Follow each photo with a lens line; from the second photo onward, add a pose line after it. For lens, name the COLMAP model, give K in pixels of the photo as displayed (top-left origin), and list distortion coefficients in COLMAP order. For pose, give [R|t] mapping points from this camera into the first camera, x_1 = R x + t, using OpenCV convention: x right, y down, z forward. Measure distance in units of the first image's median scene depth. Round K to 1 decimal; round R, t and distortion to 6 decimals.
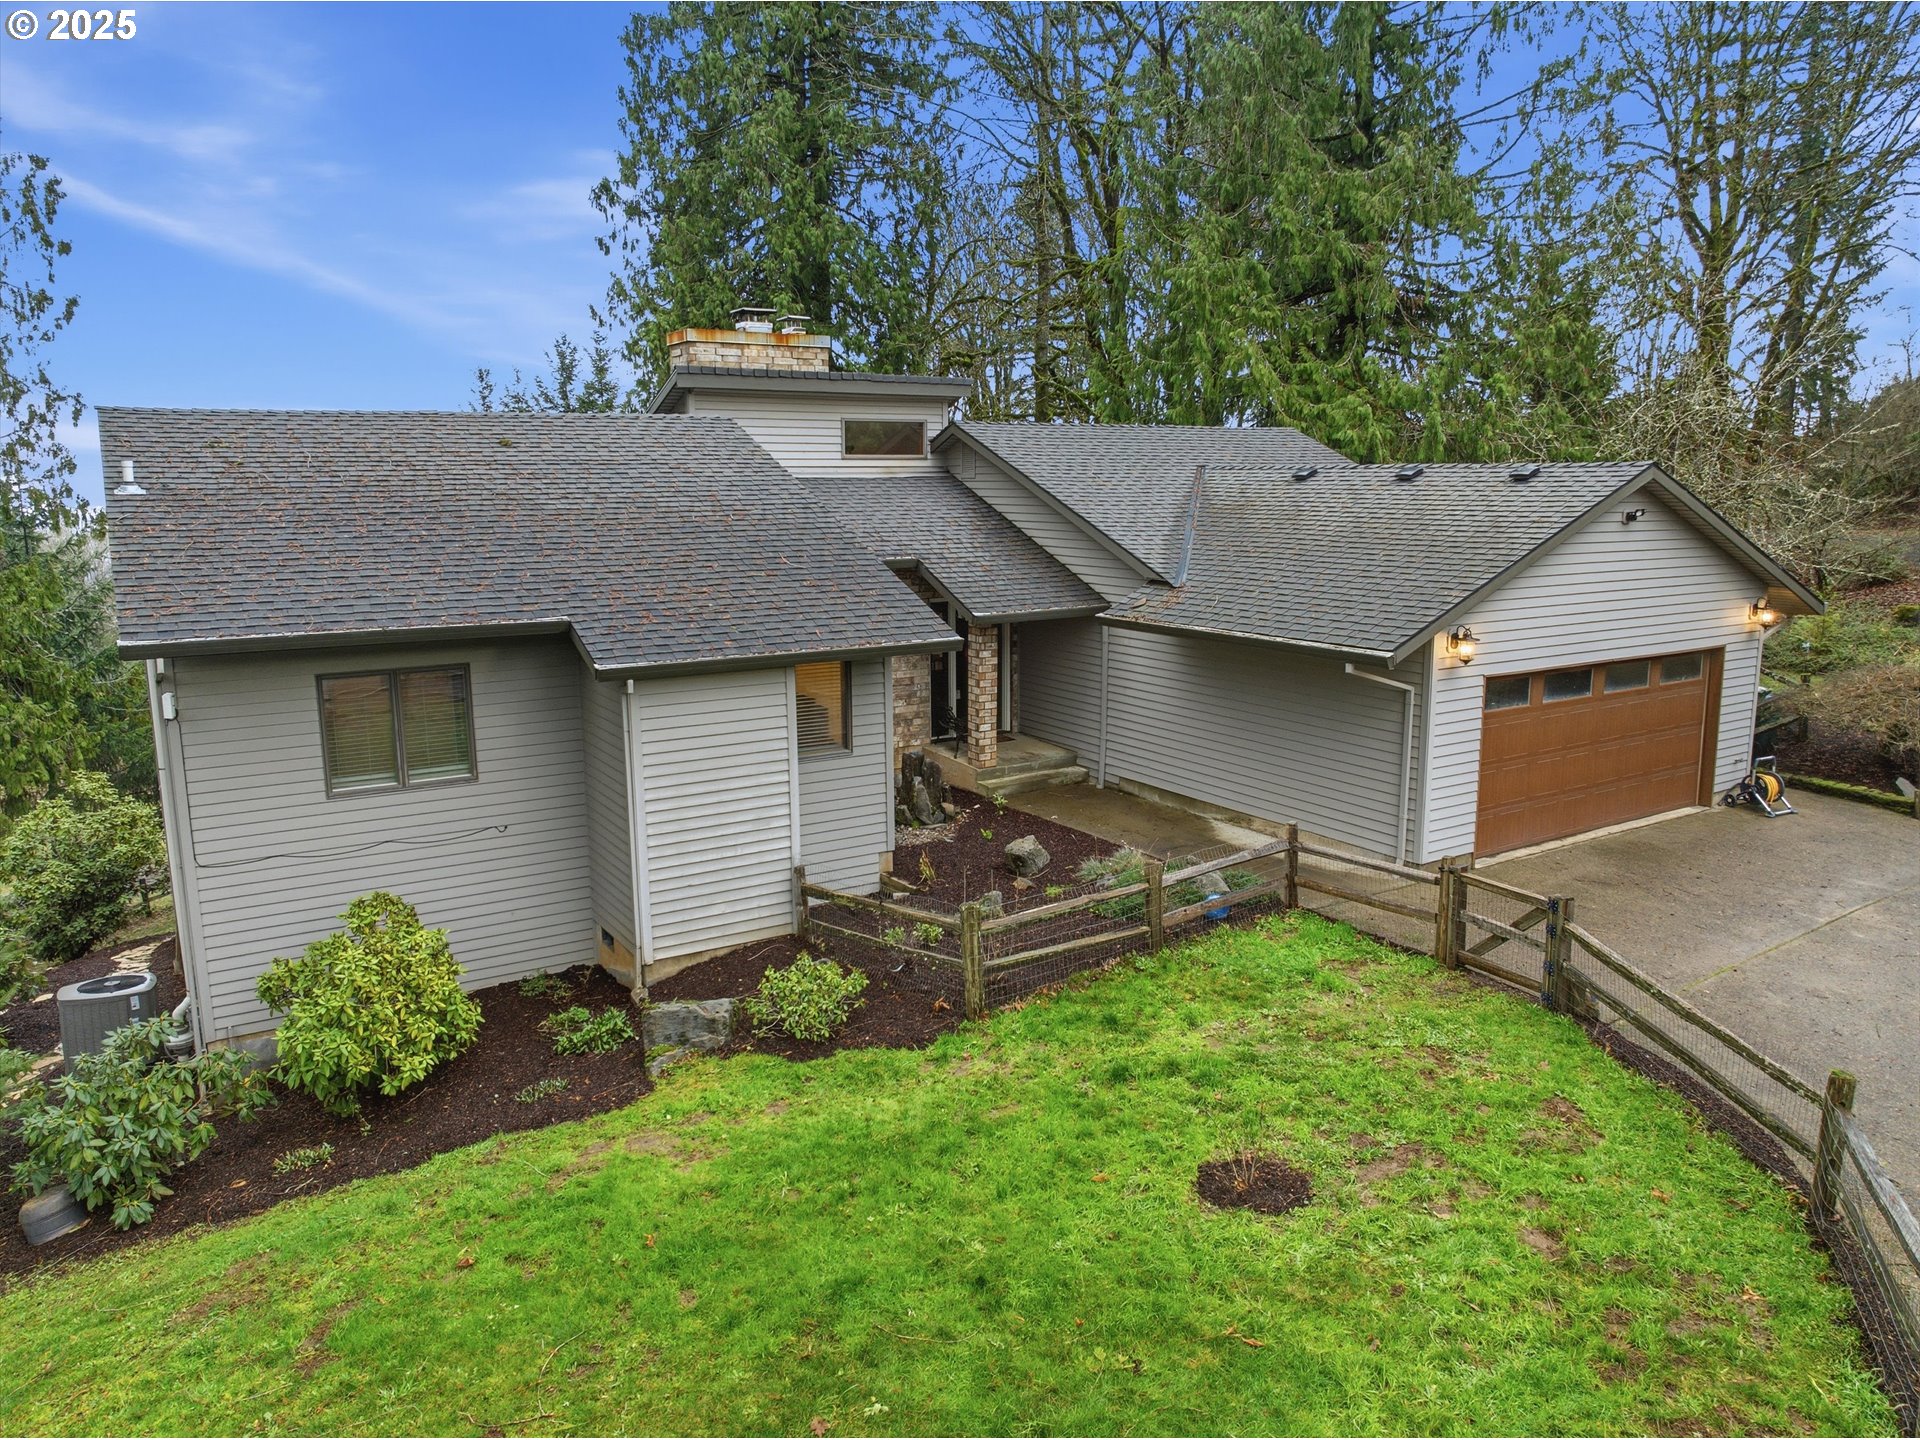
lens RADIAL K [[1342.2, 0, 960.0], [0, 1342.2, 720.0], [0, 0, 1]] dist [-0.035777, 0.000621]
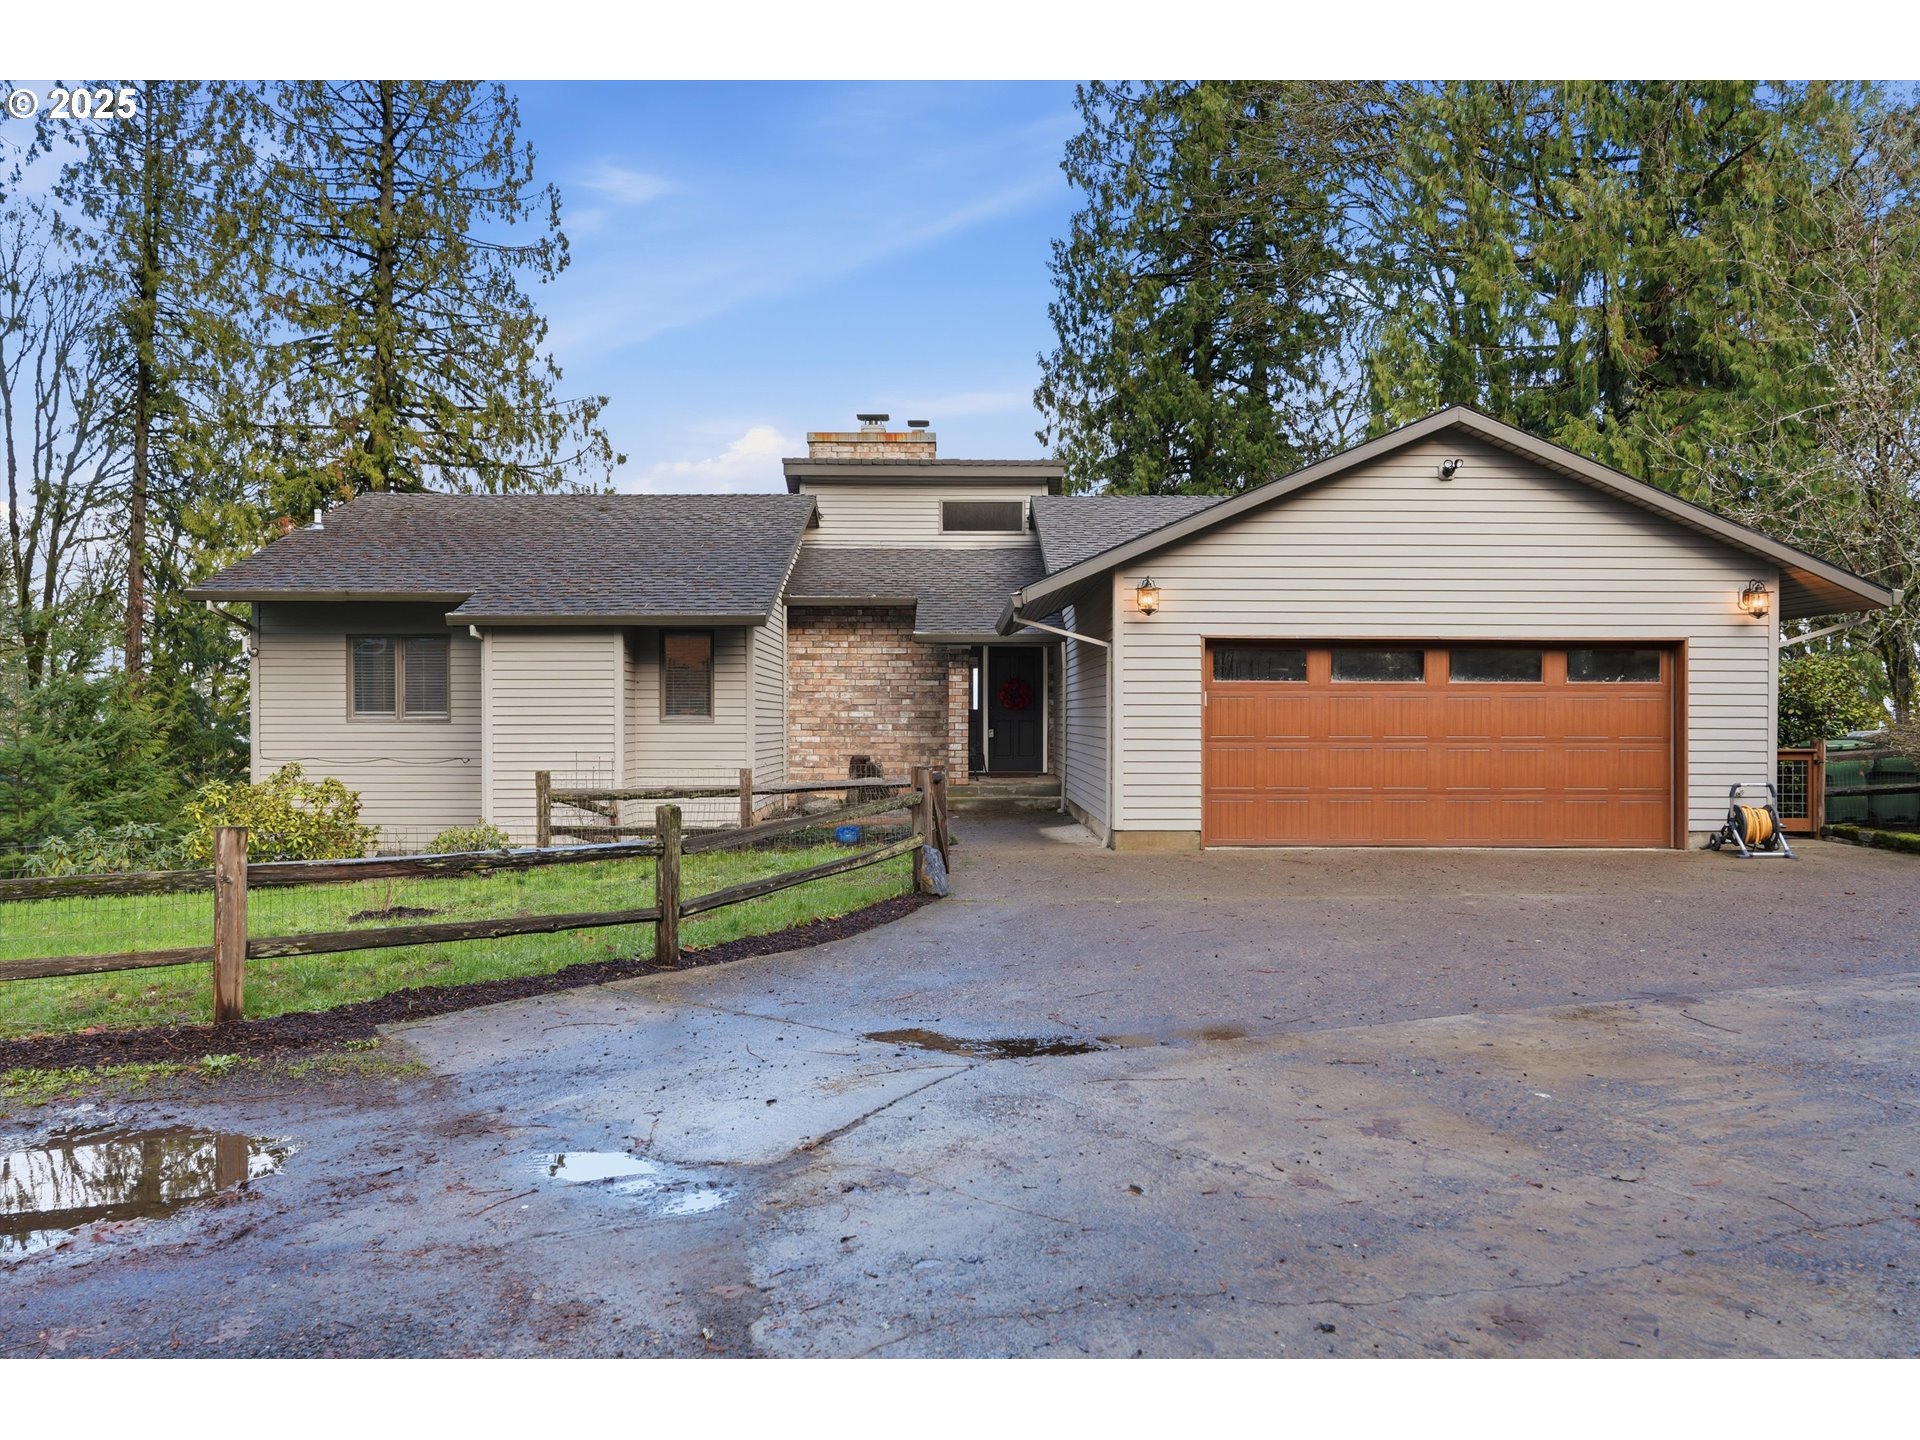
lens RADIAL K [[1274.5, 0, 952.0], [0, 1274.5, 734.1], [0, 0, 1]] dist [0.000525, 0.001795]
pose [[0.850766, 0.014027, -0.525358, 0.669357], [-0.101757, 0.985123, -0.138484, 0.164945], [0.515600, 0.171276, 0.839536, 0.162818]]
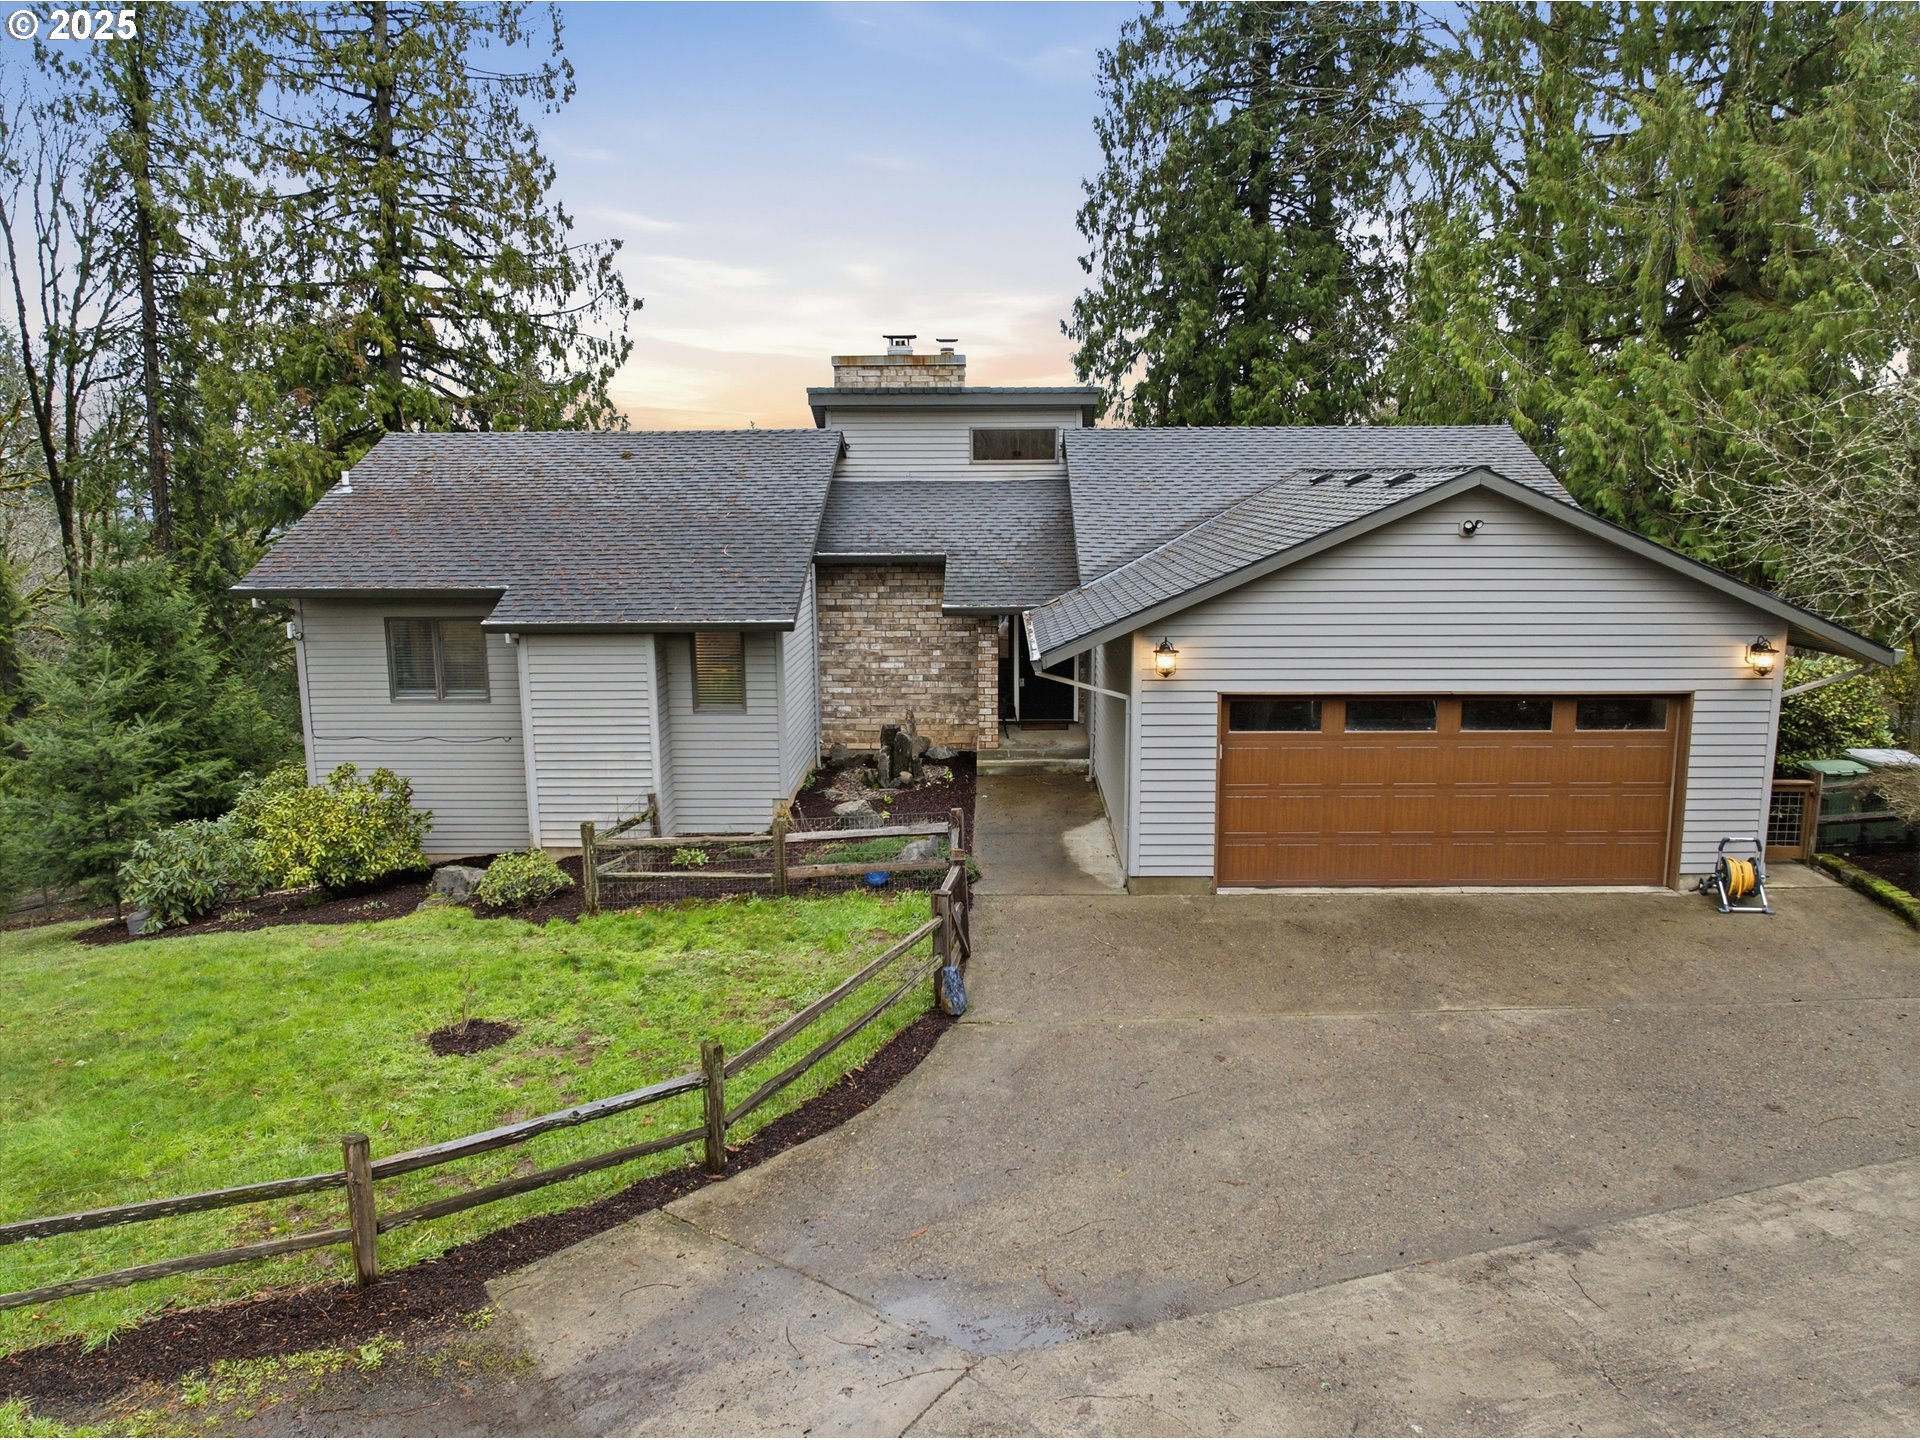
lens RADIAL K [[1342.2, 0, 960.0], [0, 1342.2, 720.0], [0, 0, 1]] dist [-0.035777, 0.000621]
pose [[0.835908, 0.098152, -0.540021, 0.710736], [-0.096867, 0.994818, 0.030872, -0.023428], [0.540254, 0.026504, 0.841085, 0.089413]]
